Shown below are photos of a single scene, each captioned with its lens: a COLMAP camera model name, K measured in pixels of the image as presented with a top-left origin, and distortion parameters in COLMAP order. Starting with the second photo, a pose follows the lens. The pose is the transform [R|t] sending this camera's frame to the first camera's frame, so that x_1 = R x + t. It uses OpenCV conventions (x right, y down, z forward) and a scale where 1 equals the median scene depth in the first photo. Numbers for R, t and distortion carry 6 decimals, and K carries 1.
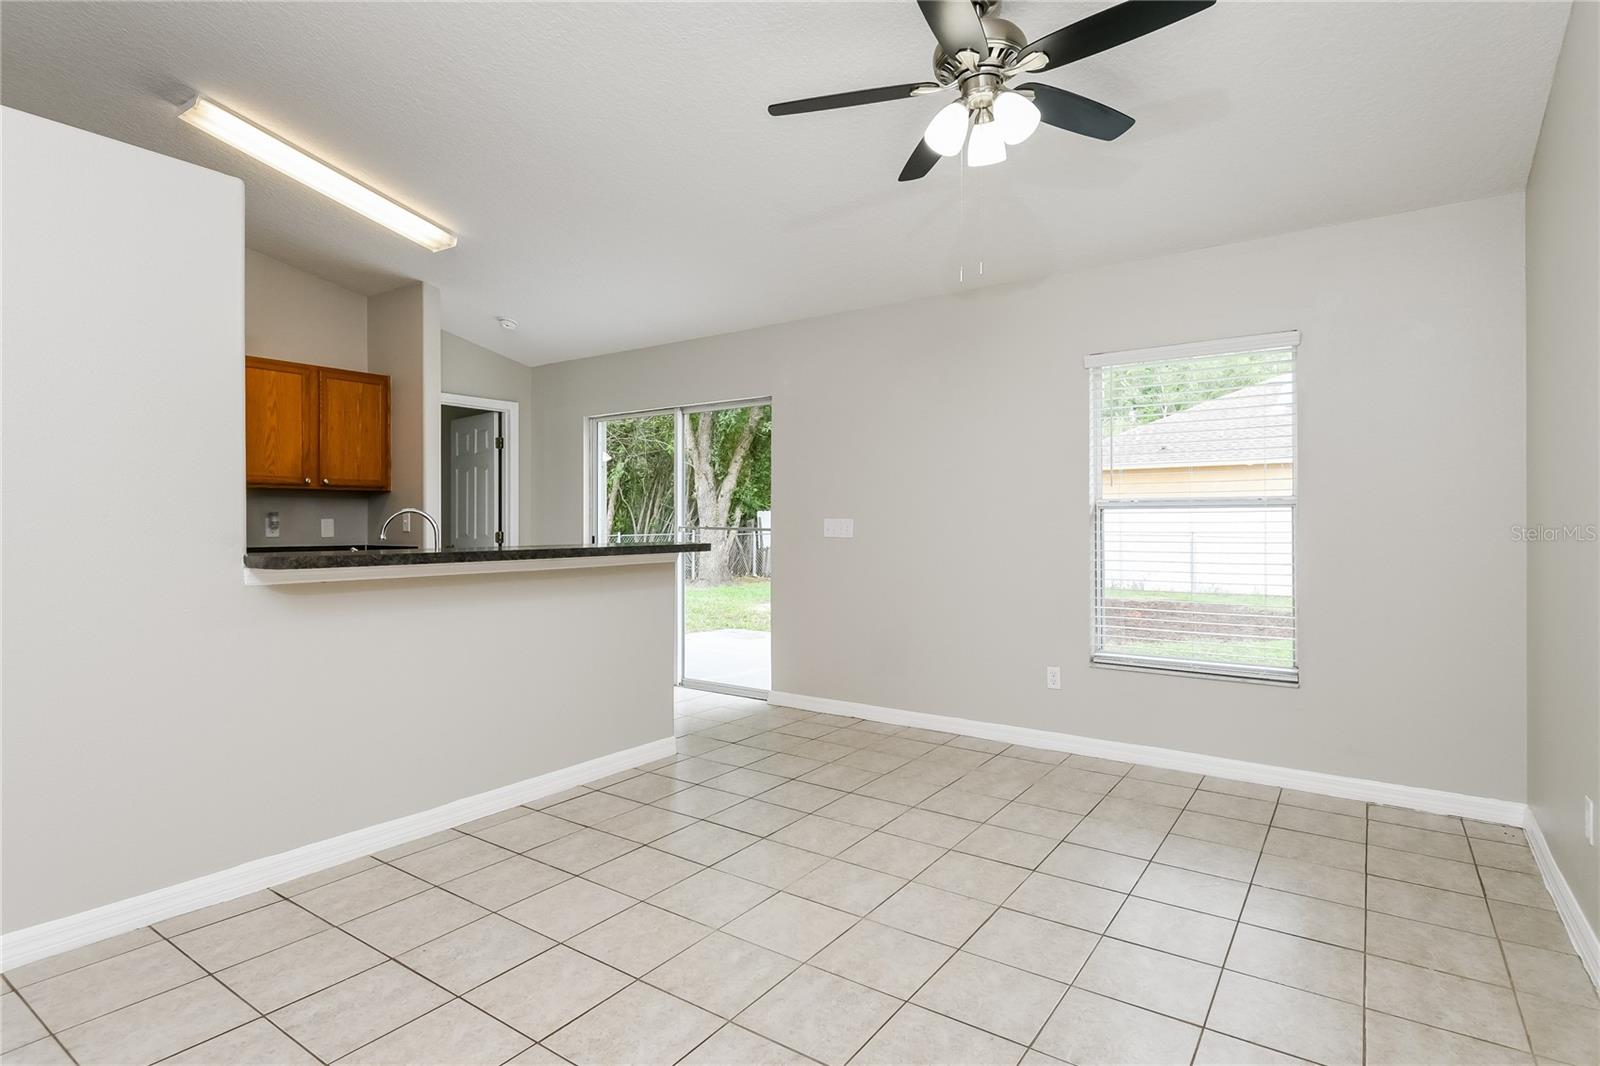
lens RADIAL K [[812.2, 0, 801.2], [0, 812.2, 530.1], [0, 0, 1]] dist [0.002814, -0.000421]
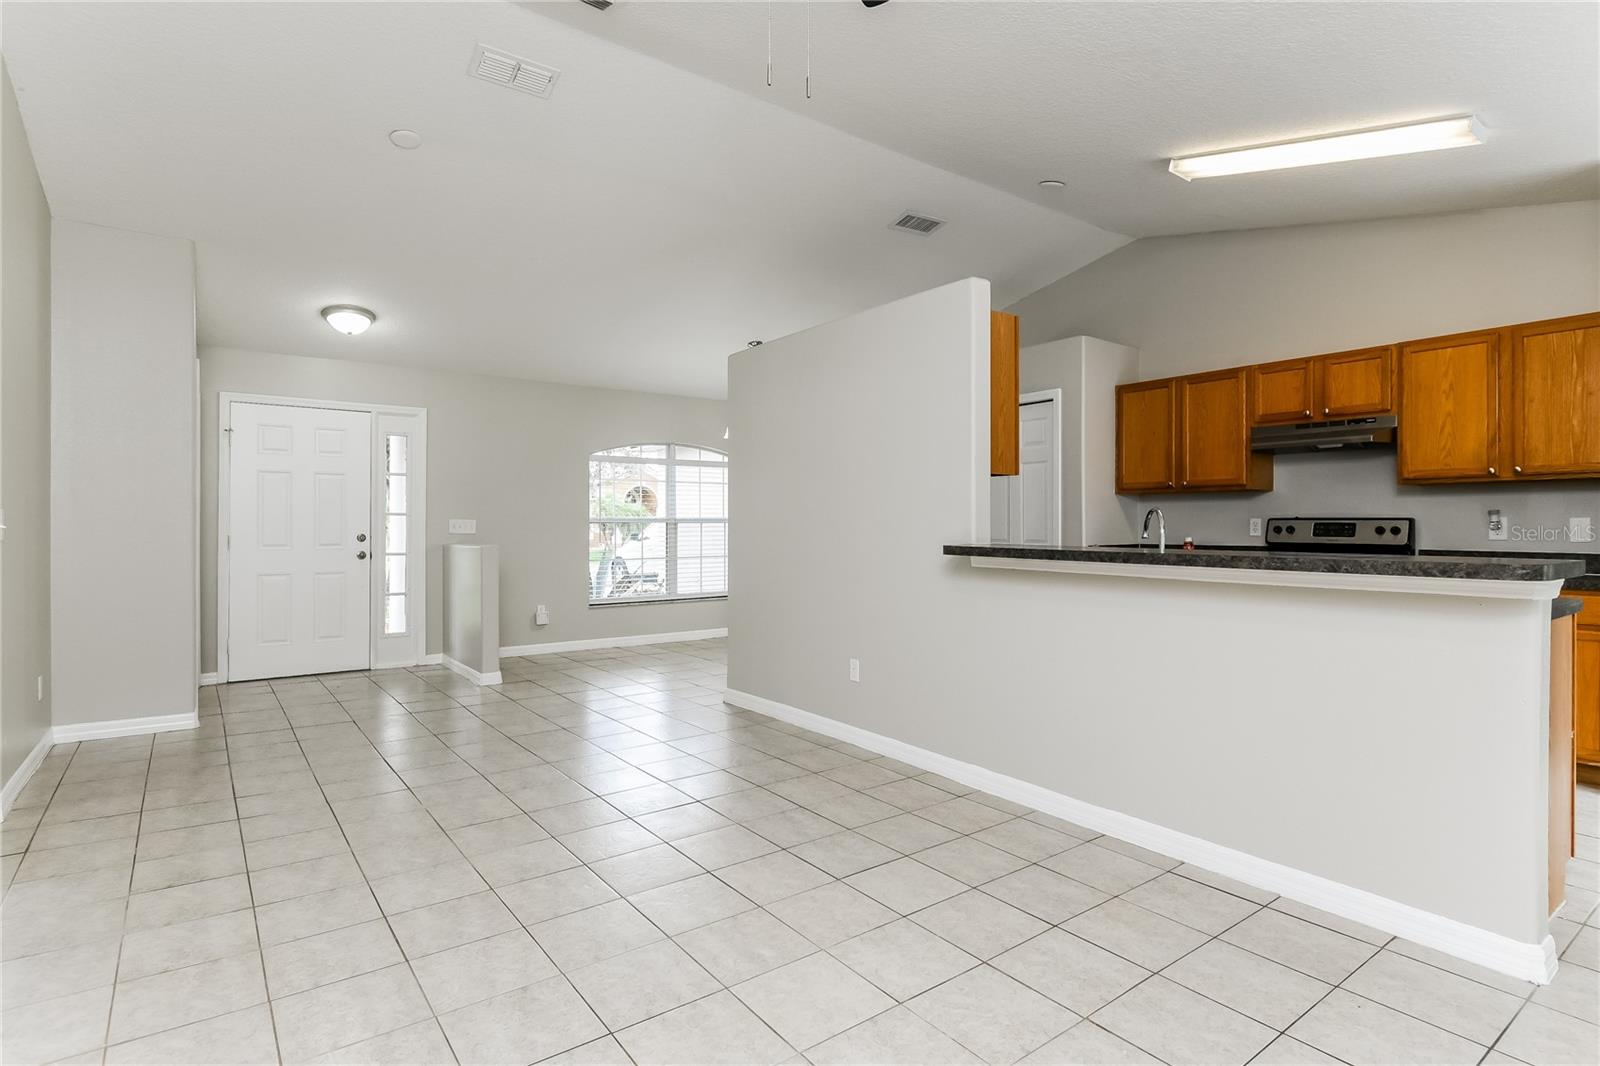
lens RADIAL K [[812.2, 0, 811.7], [0, 812.2, 521.0], [0, 0, 1]] dist [0.002814, -0.000421]
pose [[-0.308070, -0.002545, -0.951360, 0.550797], [-0.009861, 0.999951, 0.000518, -0.005959], [0.951313, 0.009541, -0.308080, 0.872968]]
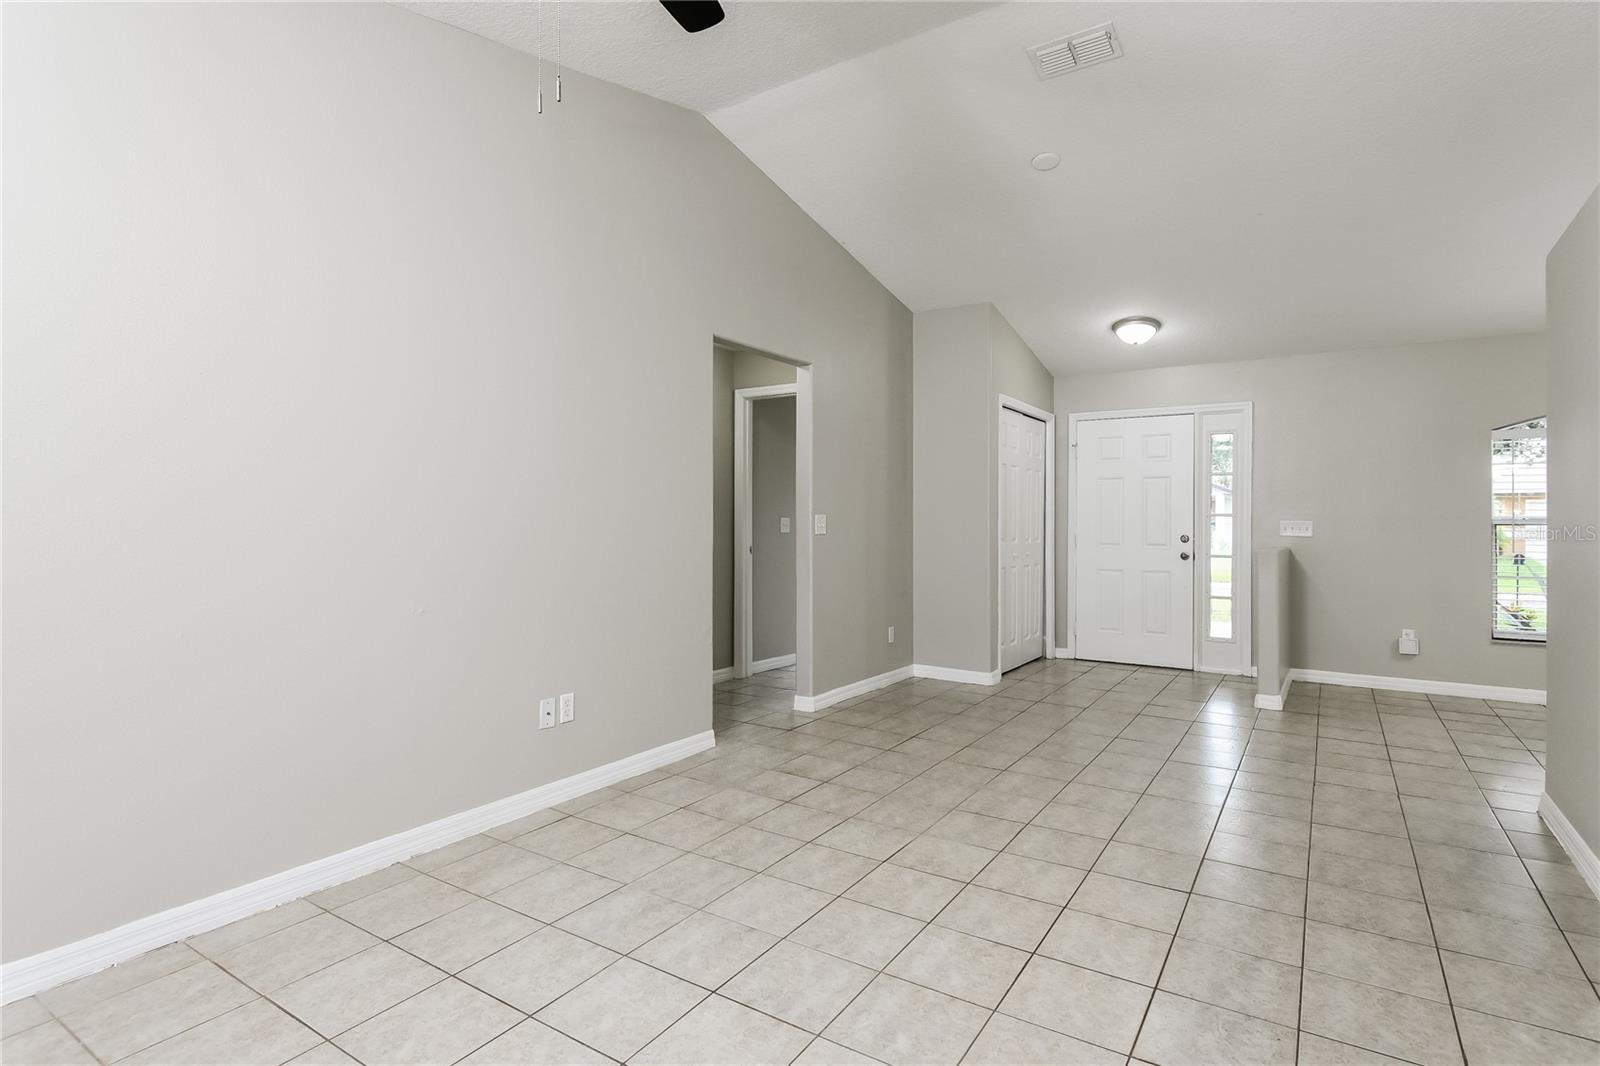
lens RADIAL K [[812.2, 0, 812.7], [0, 812.2, 516.3], [0, 0, 1]] dist [0.002814, -0.000421]
pose [[-0.999209, -0.003980, -0.039567, 0.028519], [-0.004055, 0.999990, 0.001816, -0.008800], [0.039560, 0.001975, -0.999215, 1.172340]]
